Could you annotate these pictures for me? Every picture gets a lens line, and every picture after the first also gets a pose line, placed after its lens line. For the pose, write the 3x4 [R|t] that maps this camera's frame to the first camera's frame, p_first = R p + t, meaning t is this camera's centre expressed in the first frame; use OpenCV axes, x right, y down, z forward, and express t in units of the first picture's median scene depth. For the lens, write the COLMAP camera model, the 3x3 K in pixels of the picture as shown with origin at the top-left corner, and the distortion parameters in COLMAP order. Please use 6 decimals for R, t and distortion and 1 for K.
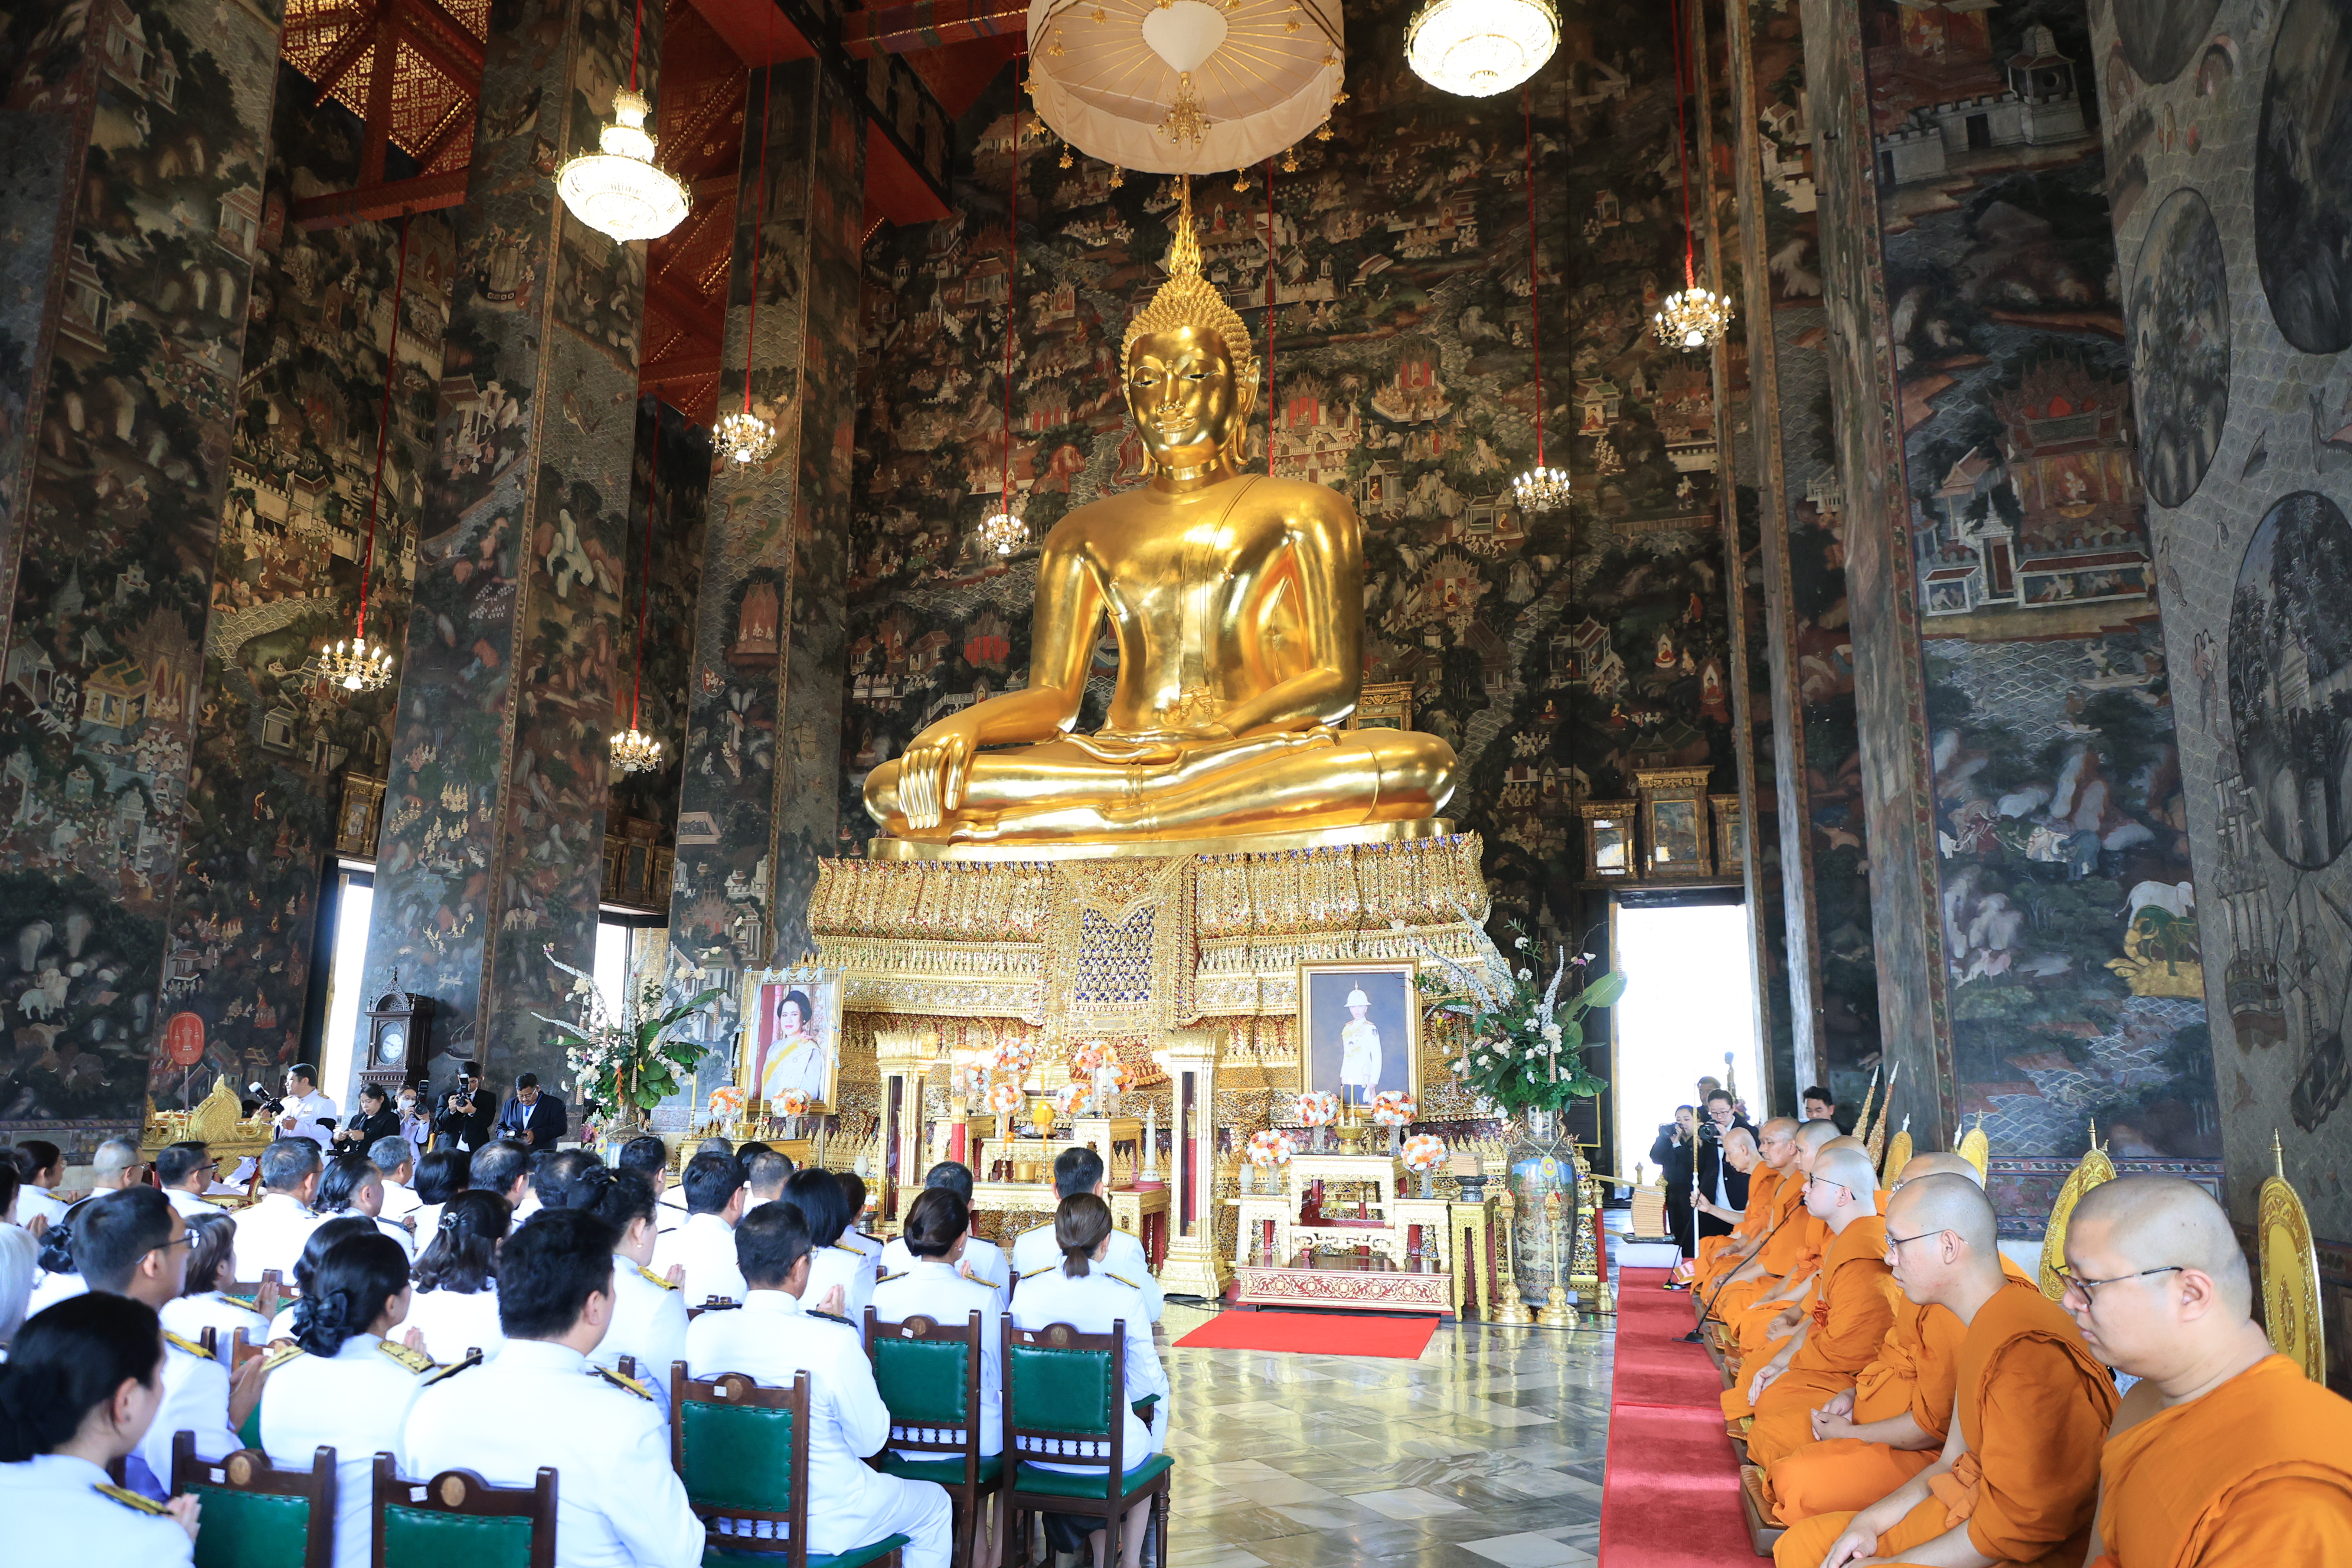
lens RADIAL K [[1515.4, 0, 1176.0], [0, 1515.4, 784.0], [0, 0, 1]] dist [-0.003138, 0.004061]
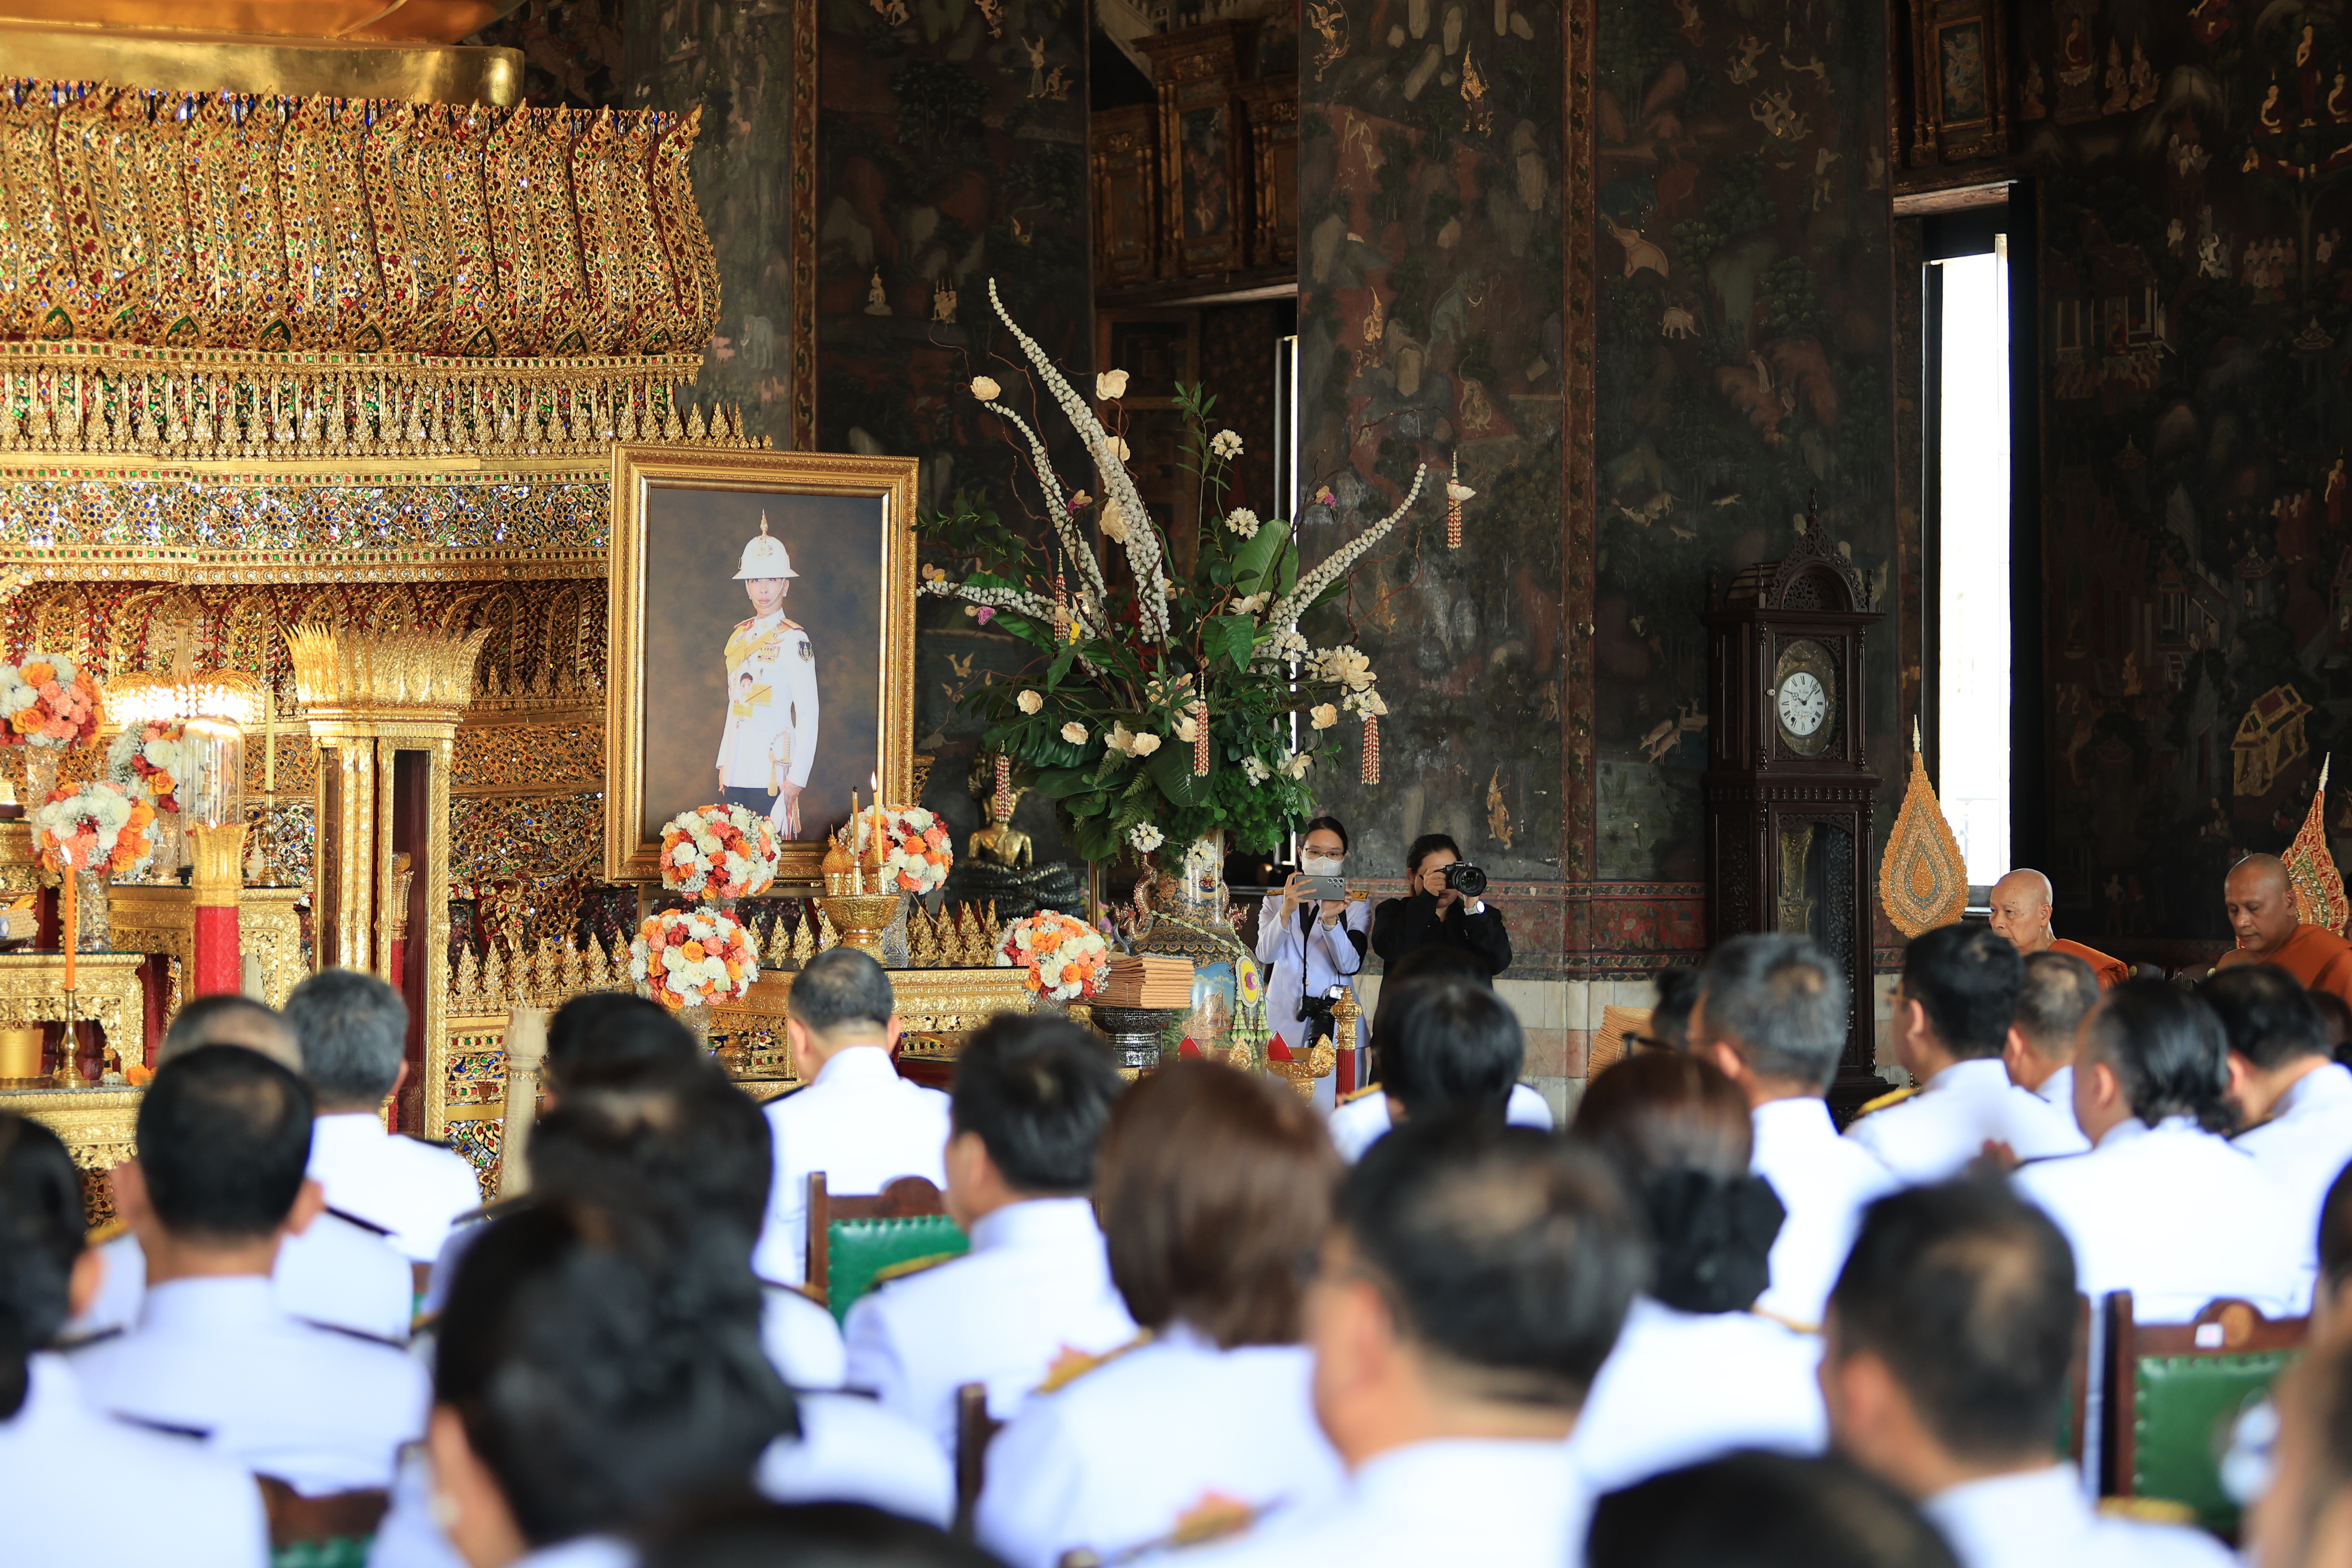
lens RADIAL K [[4630.8, 0, 1176.0], [0, 4630.8, 784.0], [0, 0, 1]] dist [-0.012156, 0.141748]
pose [[0.620660, 0.000217, 0.784079, -0.484522], [-0.154548, 0.980416, 0.122065, 0.029002], [-0.768697, -0.196939, 0.608539, 0.155200]]
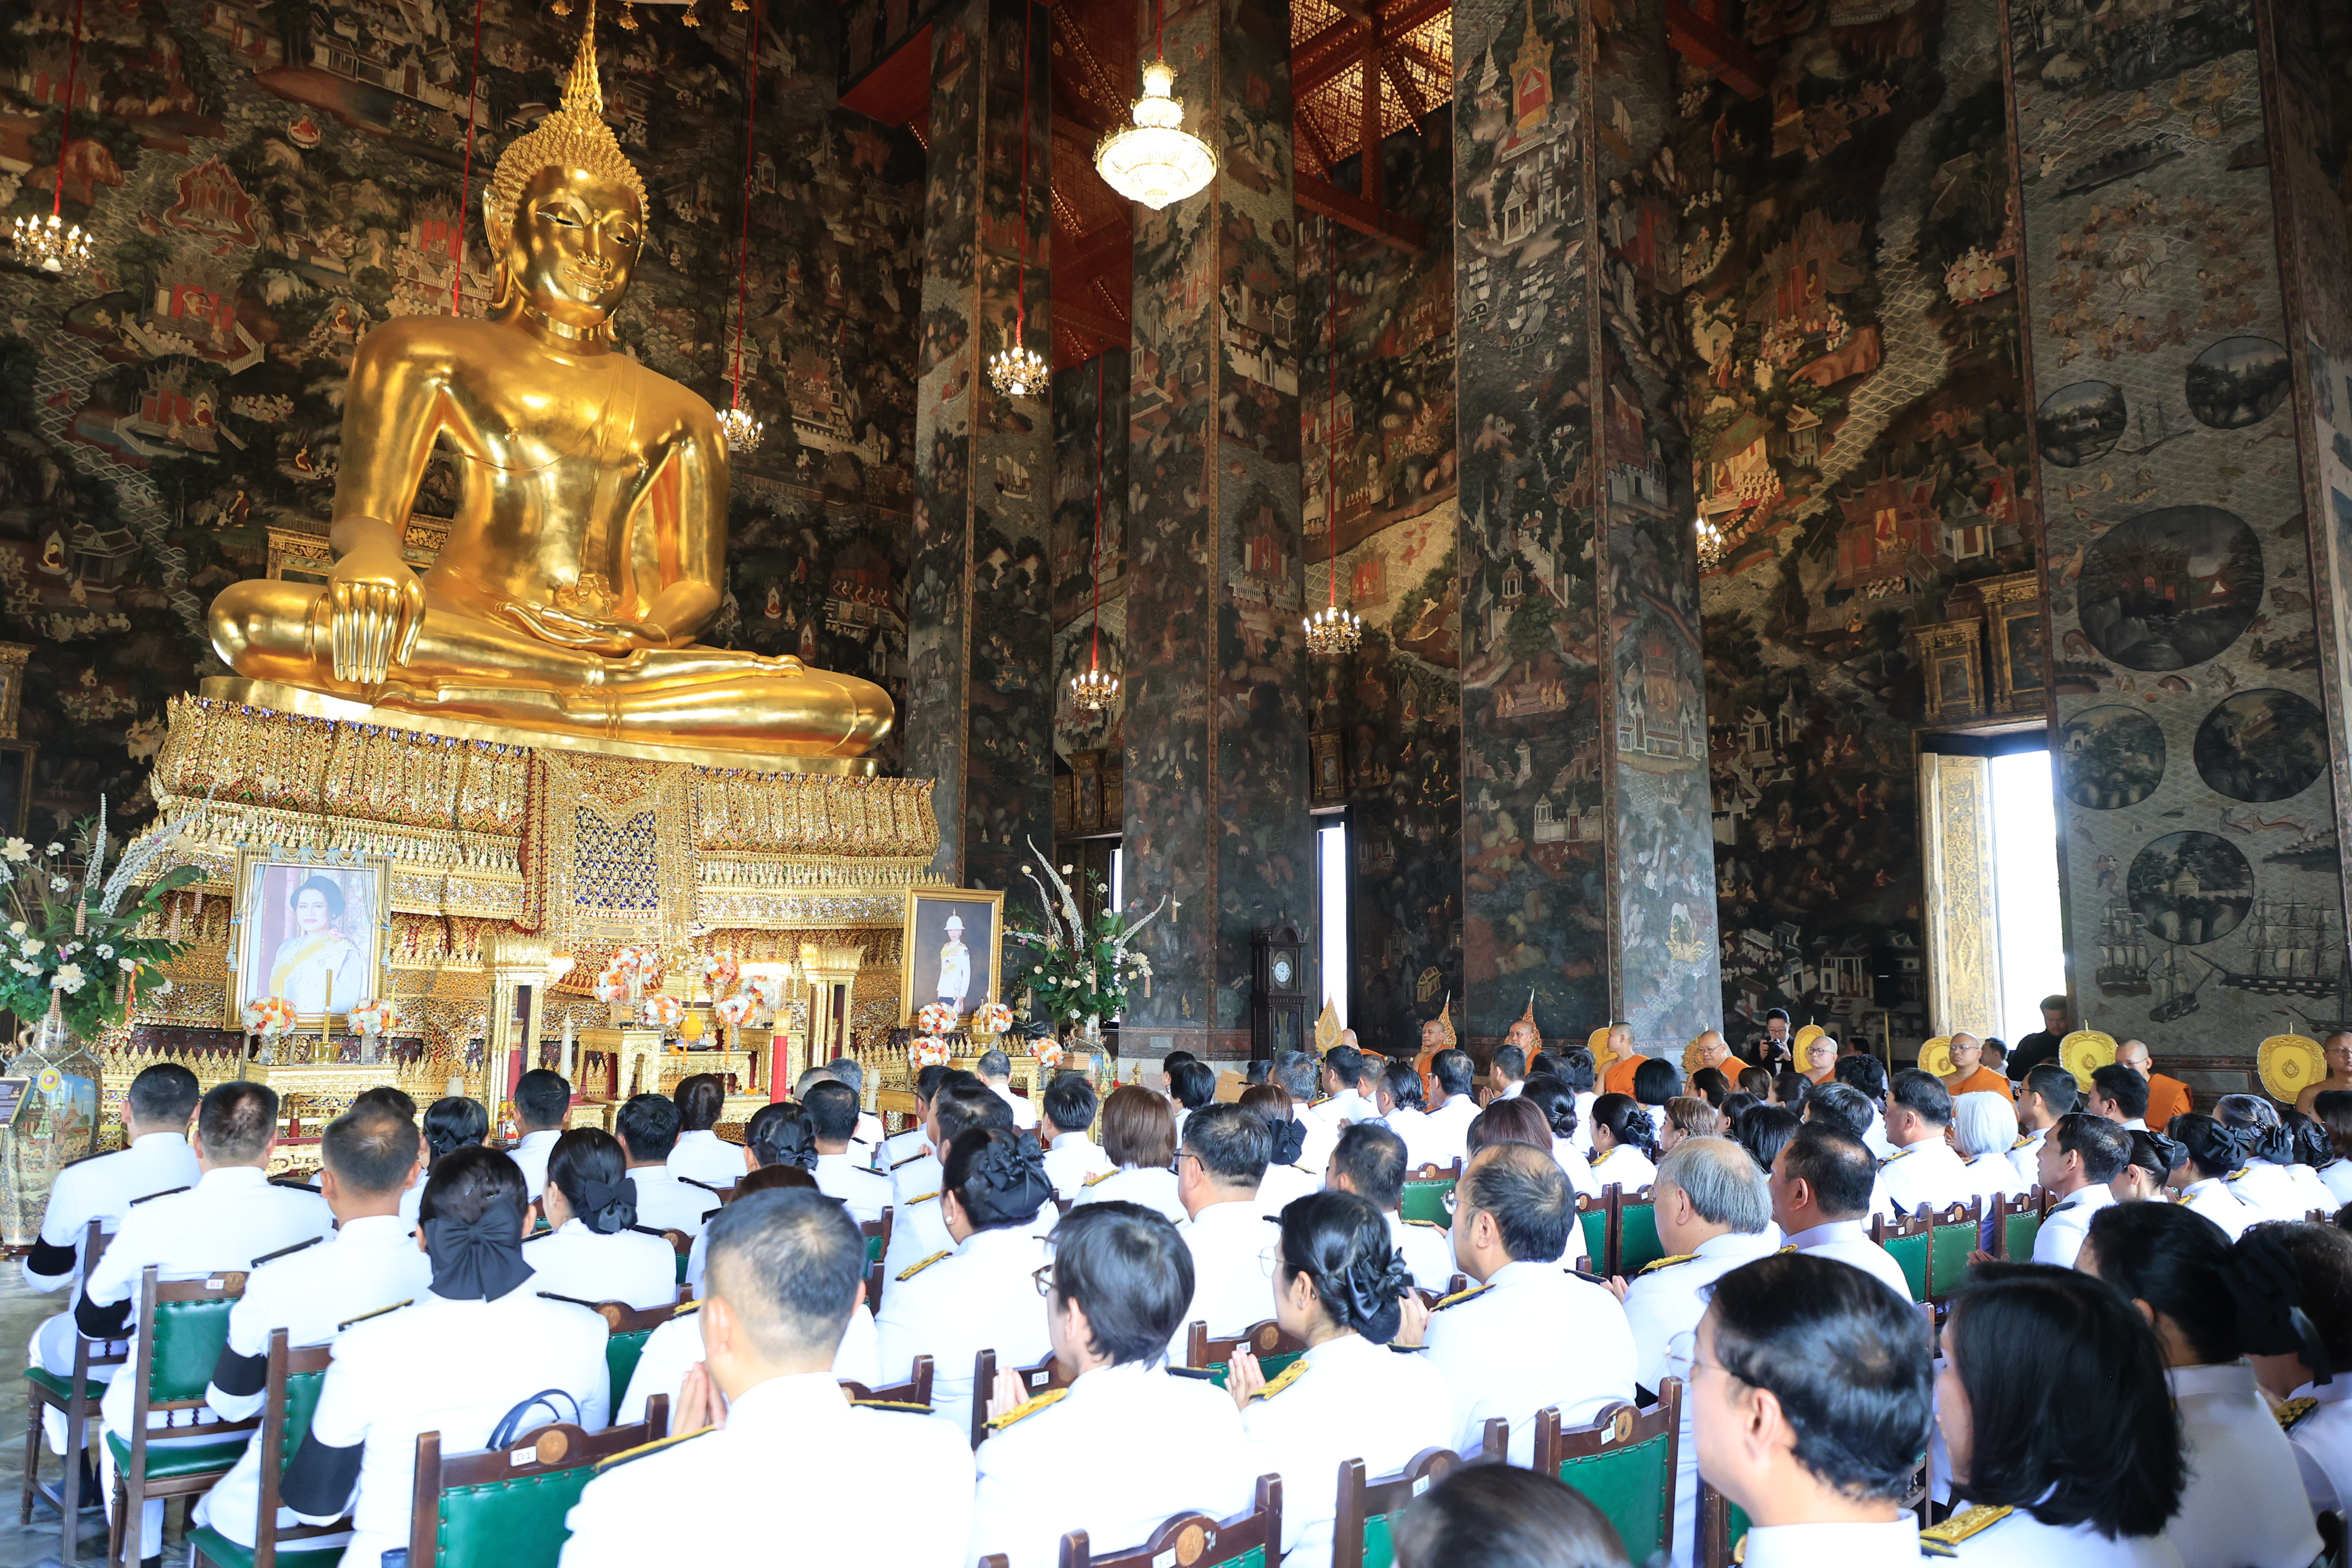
lens RADIAL K [[1515.4, 0, 1176.0], [0, 1515.4, 784.0], [0, 0, 1]] dist [-0.003138, 0.004061]
pose [[0.563381, 0.116924, 0.817882, -0.510546], [-0.168521, 0.985386, -0.024788, 0.025705], [-0.808828, -0.123865, 0.574852, 0.147233]]
